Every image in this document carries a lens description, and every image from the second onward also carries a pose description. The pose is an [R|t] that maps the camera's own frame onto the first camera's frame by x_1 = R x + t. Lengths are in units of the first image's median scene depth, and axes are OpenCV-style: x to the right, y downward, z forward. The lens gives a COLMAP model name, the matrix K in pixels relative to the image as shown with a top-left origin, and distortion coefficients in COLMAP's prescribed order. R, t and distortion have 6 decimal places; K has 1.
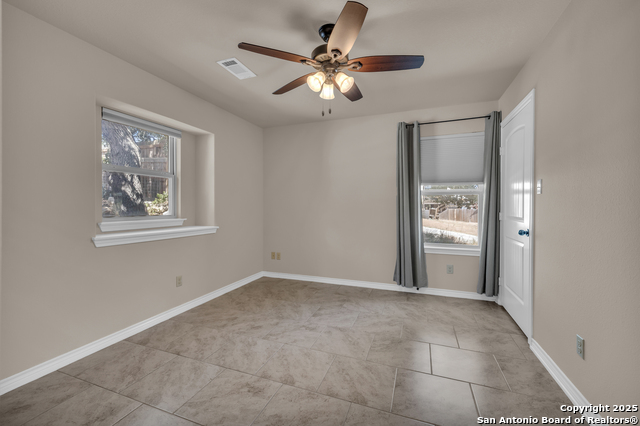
lens RADIAL K [[267.9, 0, 315.7], [0, 267.9, 209.8], [0, 0, 1]] dist [0.001073, -0.000102]
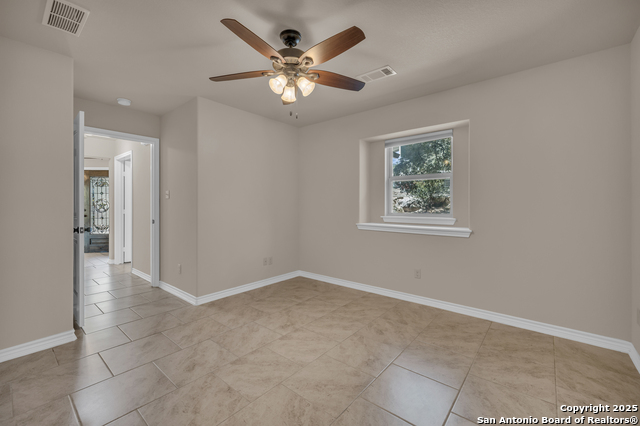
lens RADIAL K [[267.9, 0, 317.0], [0, 267.9, 207.2], [0, 0, 1]] dist [0.001073, -0.000102]
pose [[-0.323945, 0.005462, -0.946060, 0.831133], [-0.013410, 0.999856, 0.010364, -0.018272], [0.945981, 0.016044, -0.323825, 1.187603]]
